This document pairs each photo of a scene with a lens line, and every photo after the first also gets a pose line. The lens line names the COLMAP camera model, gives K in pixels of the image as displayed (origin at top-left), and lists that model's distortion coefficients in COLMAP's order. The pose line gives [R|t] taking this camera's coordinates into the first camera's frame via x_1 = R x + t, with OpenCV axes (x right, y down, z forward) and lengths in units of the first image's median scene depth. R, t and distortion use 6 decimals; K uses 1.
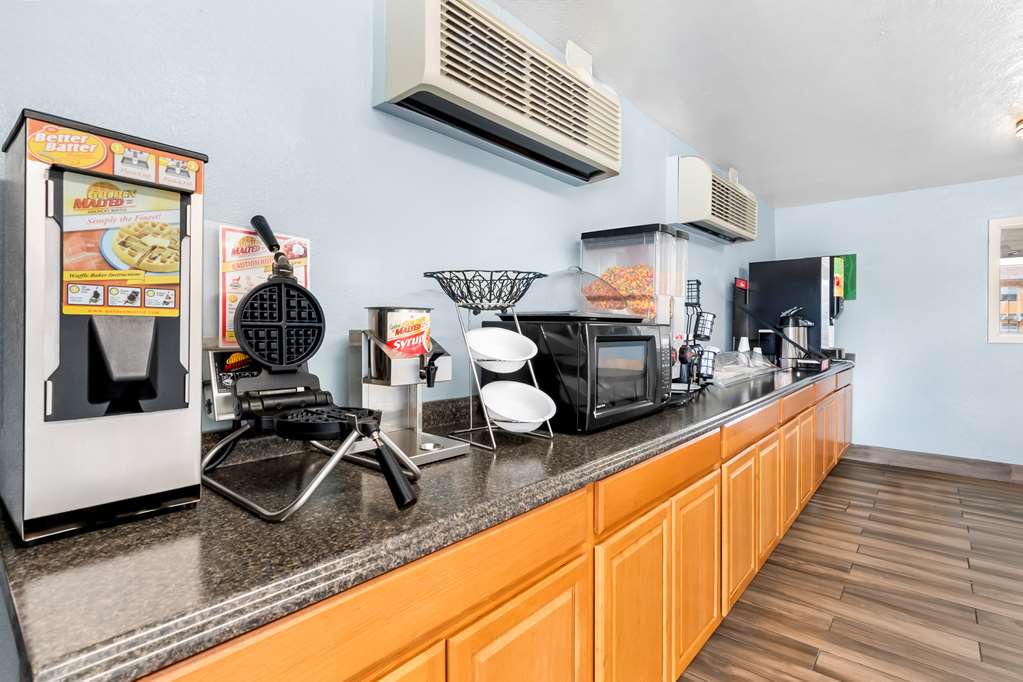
lens RADIAL K [[495.2, 0, 511.5], [0, 495.2, 341.0], [0, 0, 1]] dist [0.001044, 0.000058]
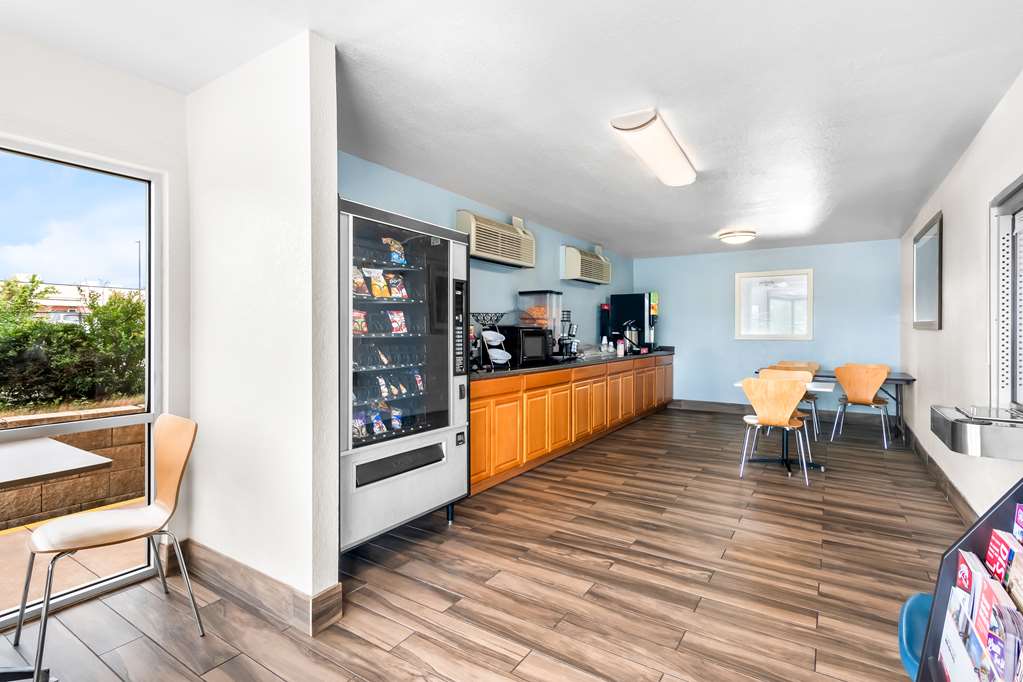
lens RADIAL K [[488.9, 0, 511.5], [0, 488.9, 341.0], [0, 0, 1]] dist [-0.000047, -0.000004]
pose [[0.990728, 0.001446, 0.135851, -0.206955], [-0.000761, 0.999987, -0.005094, 0.033279], [-0.135857, 0.004944, 0.990716, -1.298062]]
